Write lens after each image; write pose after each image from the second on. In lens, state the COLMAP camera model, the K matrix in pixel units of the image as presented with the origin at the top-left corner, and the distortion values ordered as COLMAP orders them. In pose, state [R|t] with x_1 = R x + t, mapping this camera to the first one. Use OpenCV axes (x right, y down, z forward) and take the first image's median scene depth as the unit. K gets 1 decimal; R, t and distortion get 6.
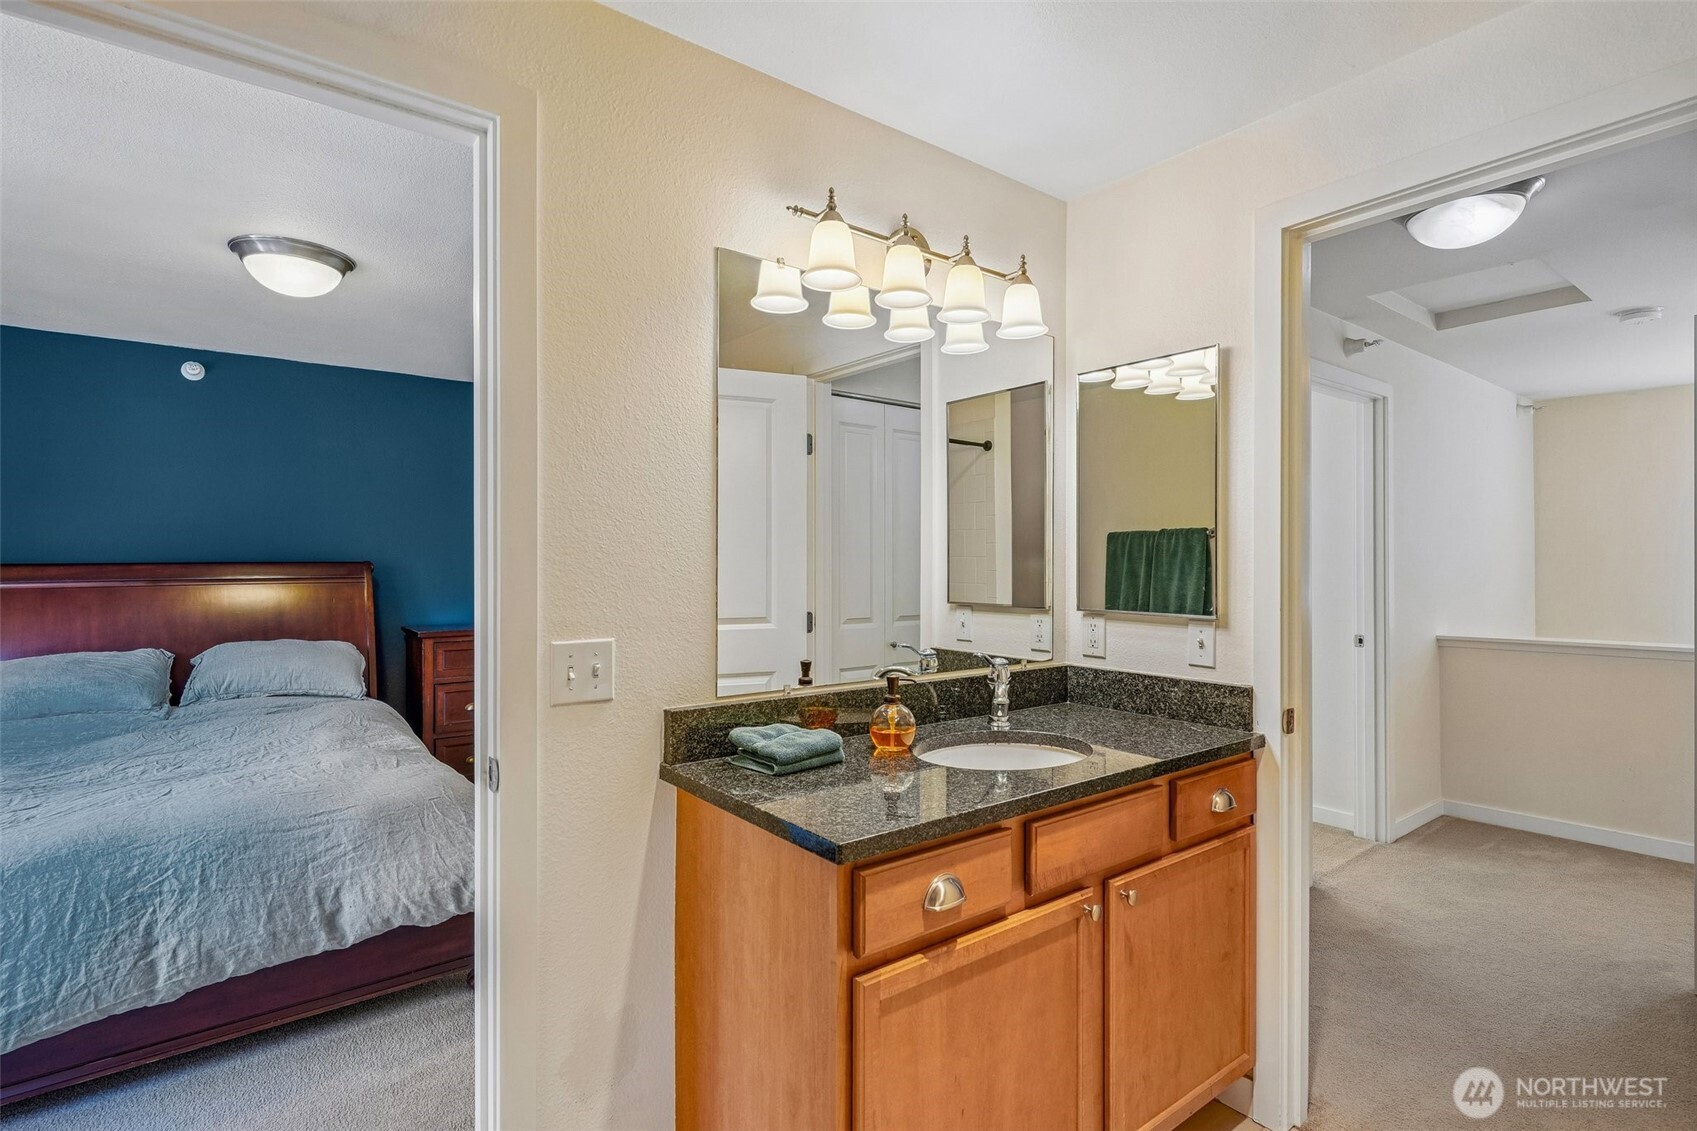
lens RADIAL K [[819.9, 0, 860.9], [0, 819.9, 563.7], [0, 0, 1]] dist [-0.024818, 0.000039]
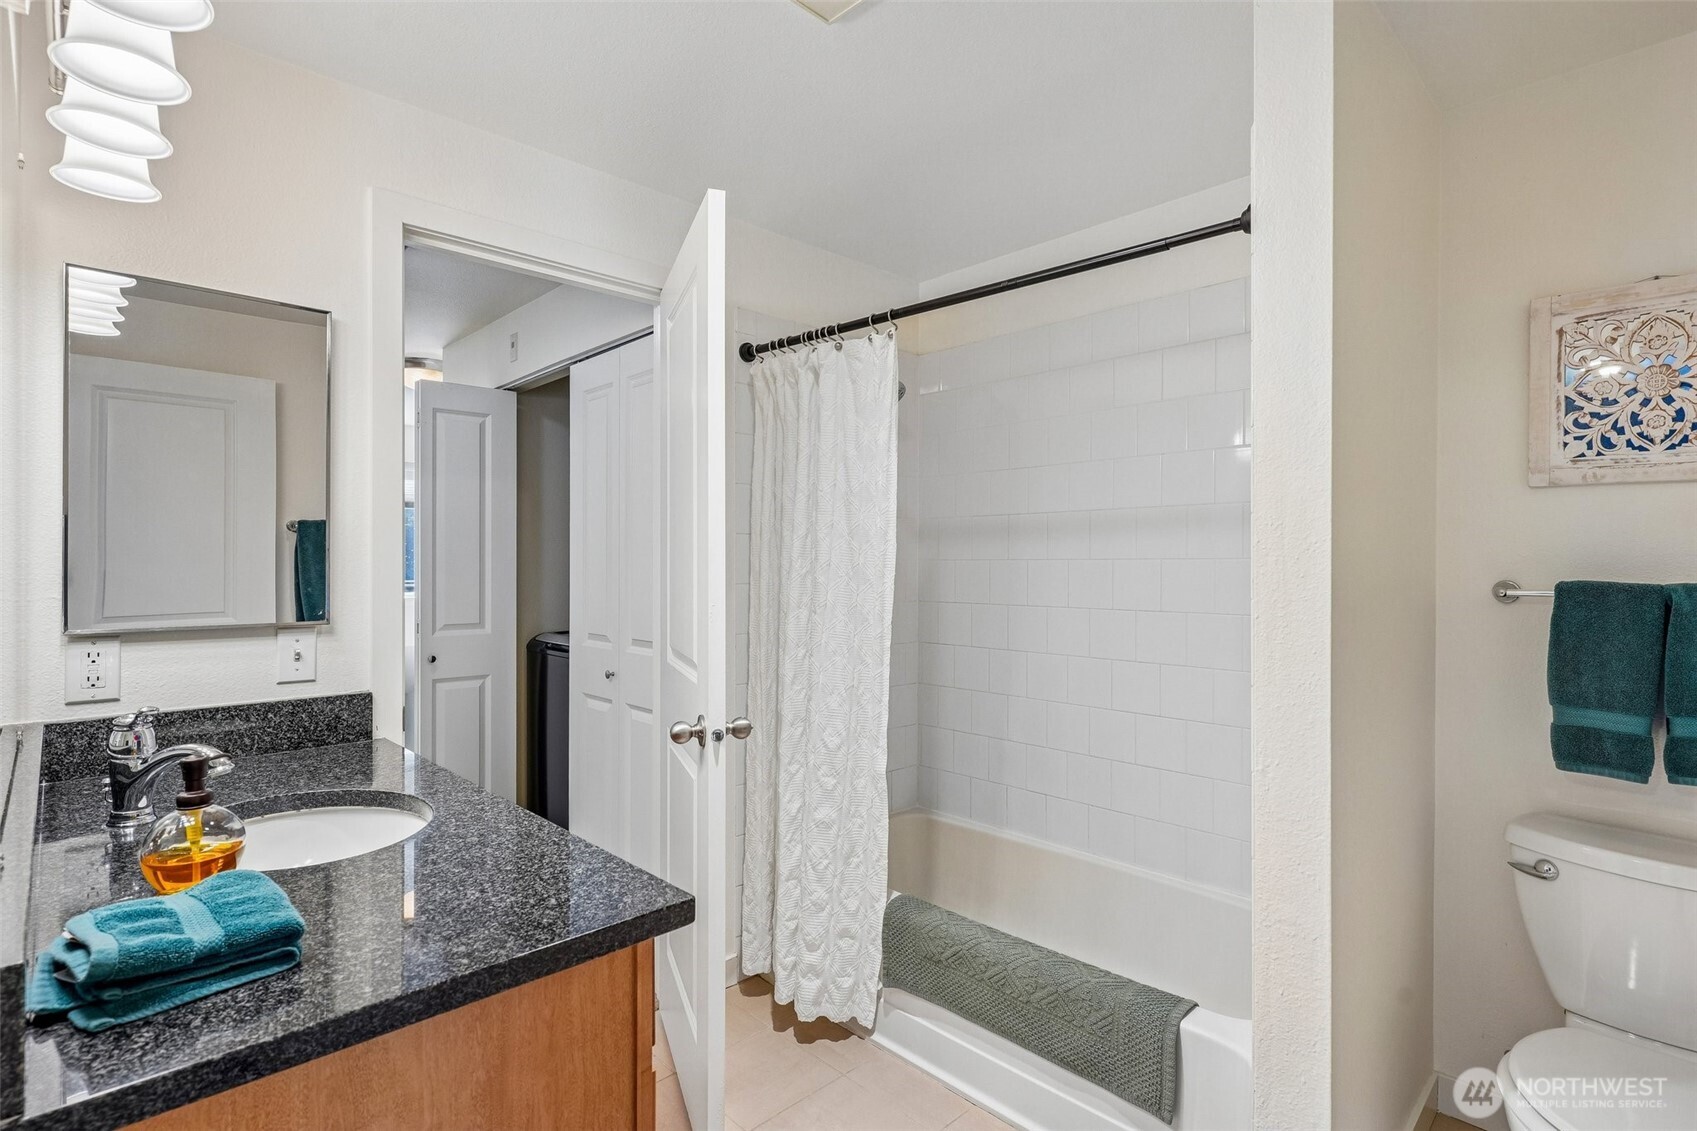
lens RADIAL K [[819.9, 0, 860.9], [0, 819.9, 563.7], [0, 0, 1]] dist [-0.024818, 0.000039]
pose [[-0.119808, -0.007818, 0.992766, -0.503898], [0.004407, 0.999955, 0.008407, -0.002358], [-0.992787, 0.005382, -0.119768, 0.529661]]
